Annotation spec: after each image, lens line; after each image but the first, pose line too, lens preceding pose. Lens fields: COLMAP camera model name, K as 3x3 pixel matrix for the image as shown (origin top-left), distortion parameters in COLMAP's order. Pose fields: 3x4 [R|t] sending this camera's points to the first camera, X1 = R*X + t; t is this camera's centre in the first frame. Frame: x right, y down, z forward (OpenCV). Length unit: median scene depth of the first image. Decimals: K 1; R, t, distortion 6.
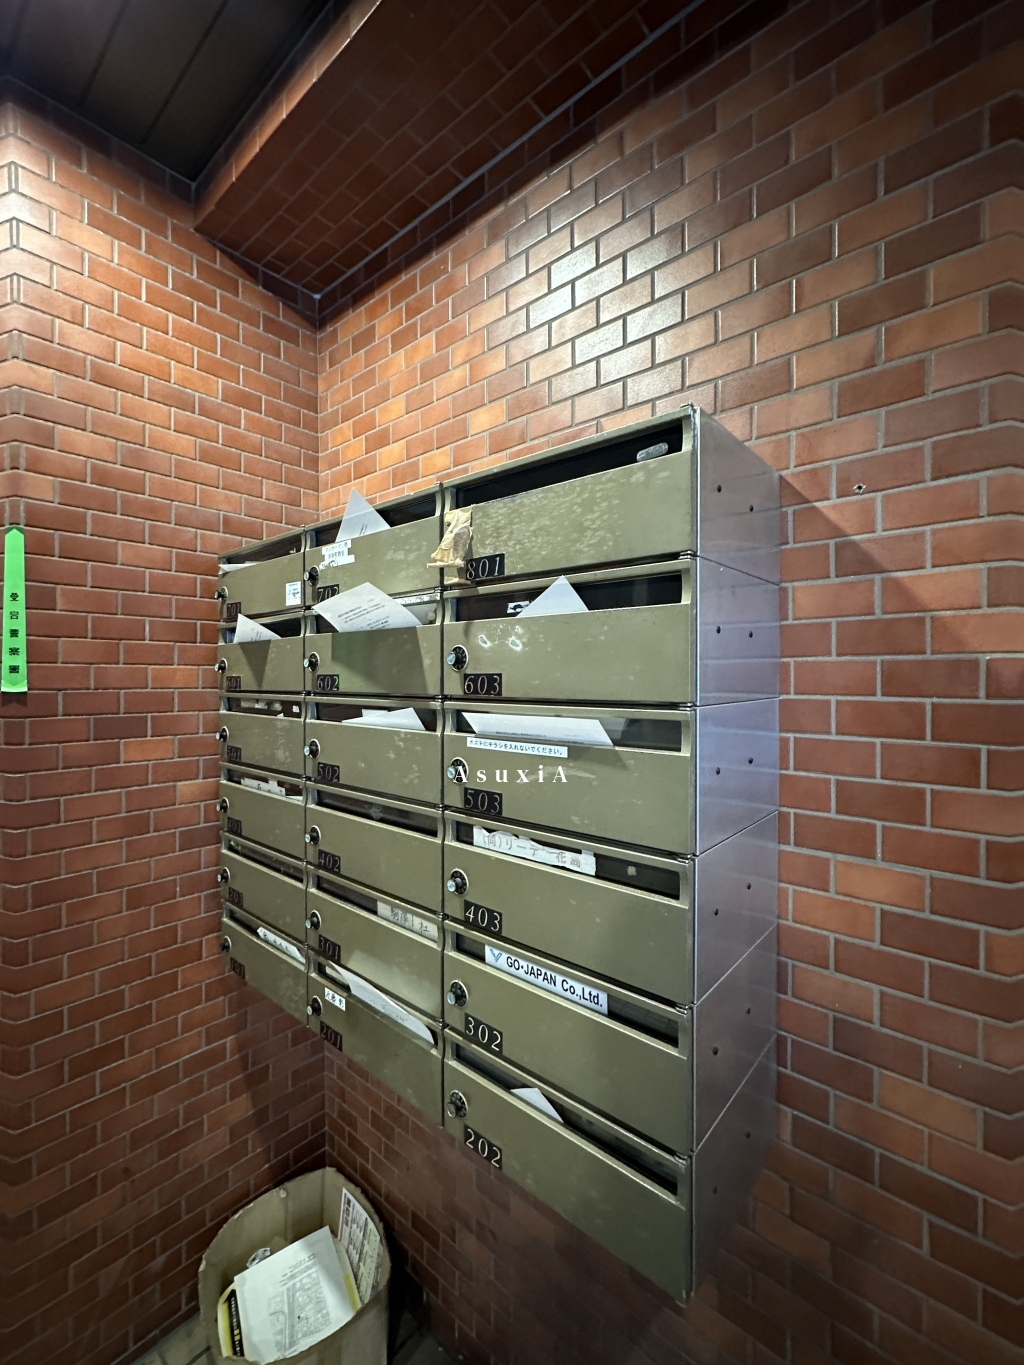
lens RADIAL K [[587.3, 0, 515.2], [0, 587.3, 682.3], [0, 0, 1]] dist [-0.000554, -0.000654]
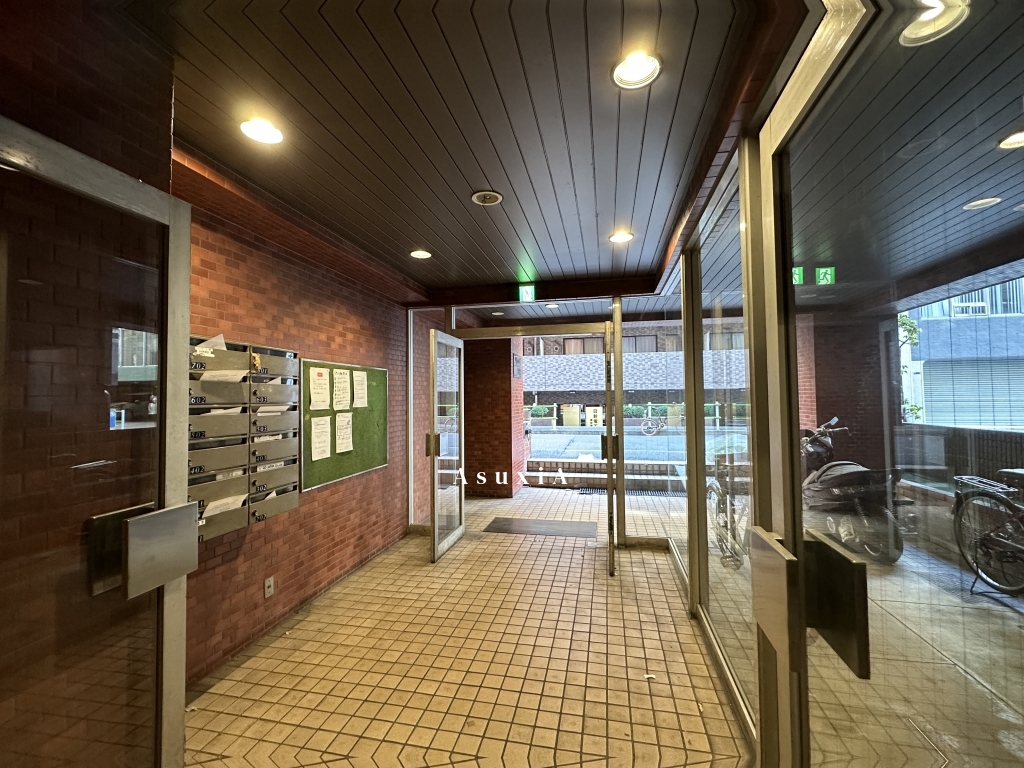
lens RADIAL K [[440.6, 0, 512.7], [0, 440.6, 382.4], [0, 0, 1]] dist [-0.000554, -0.000654]
pose [[-0.480726, 0.044076, 0.875762, -2.780643], [0.026888, 0.999007, -0.035519, 0.031134], [-0.876459, 0.006473, -0.481434, 0.747334]]
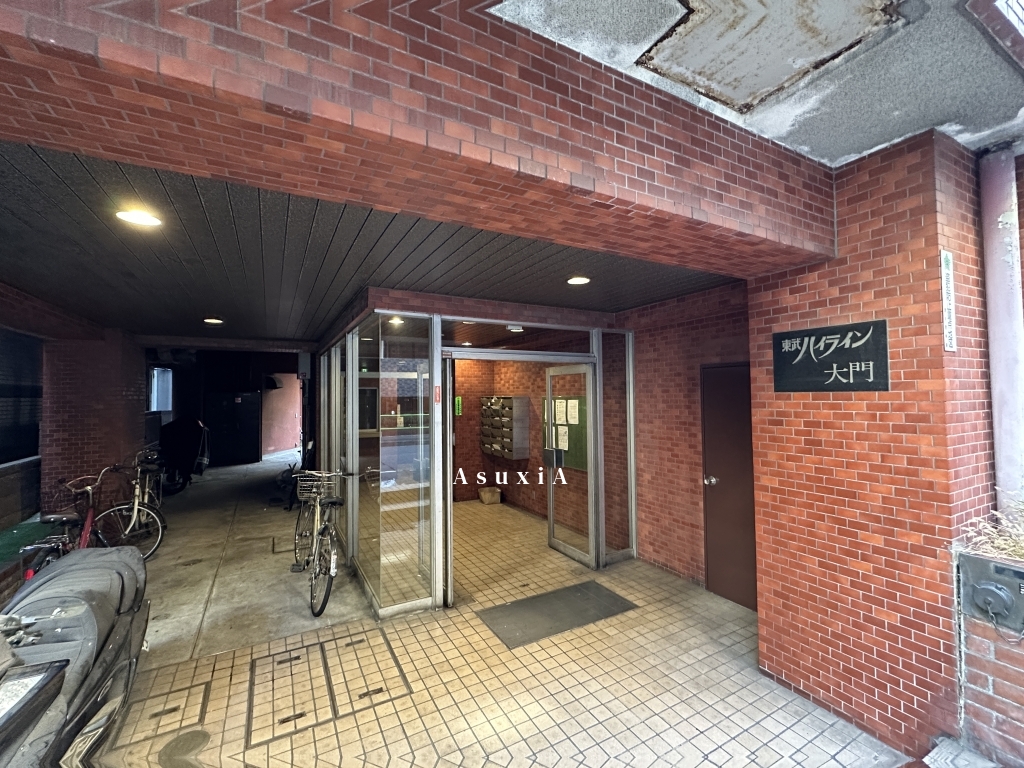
lens RADIAL K [[440.6, 0, 512.7], [0, 440.6, 382.4], [0, 0, 1]] dist [-0.000554, -0.000654]
pose [[0.938270, -0.011699, -0.345705, 2.459384], [-0.003351, 0.999074, -0.042905, -0.213145], [0.345887, 0.041415, 0.937362, -5.571241]]
